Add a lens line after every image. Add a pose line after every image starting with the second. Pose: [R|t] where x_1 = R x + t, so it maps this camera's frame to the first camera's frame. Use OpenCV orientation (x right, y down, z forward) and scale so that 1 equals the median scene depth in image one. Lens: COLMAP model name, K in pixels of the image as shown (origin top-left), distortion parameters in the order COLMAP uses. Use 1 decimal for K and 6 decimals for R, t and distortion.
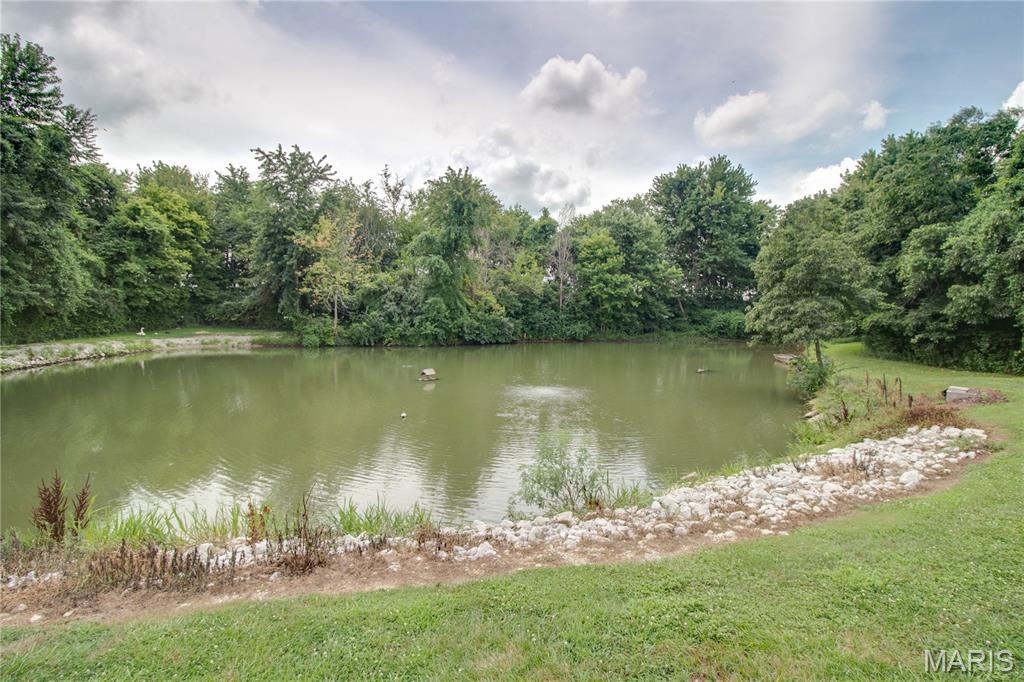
lens RADIAL K [[490.3, 0, 519.7], [0, 490.3, 324.1], [0, 0, 1]] dist [-0.000824, -0.011203]
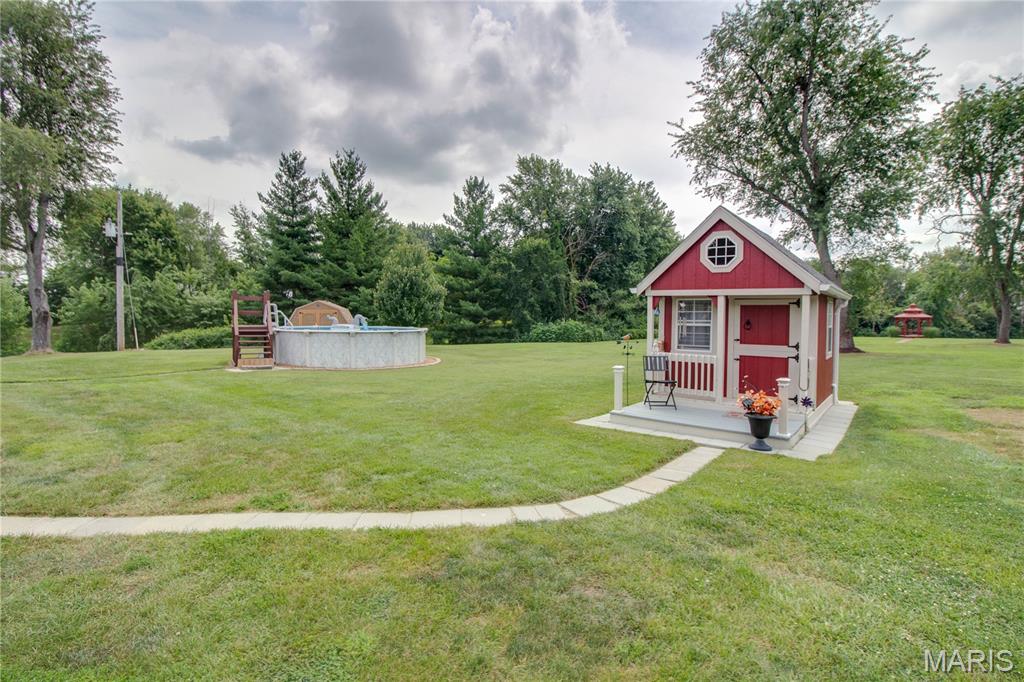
lens RADIAL K [[493.1, 0, 520.4], [0, 493.1, 322.4], [0, 0, 1]] dist [0.012863, -0.021841]
pose [[0.627438, 0.010407, -0.778597, 0.373163], [-0.035547, 0.999251, -0.015290, 0.050392], [0.777855, 0.037270, 0.627338, -1.671847]]
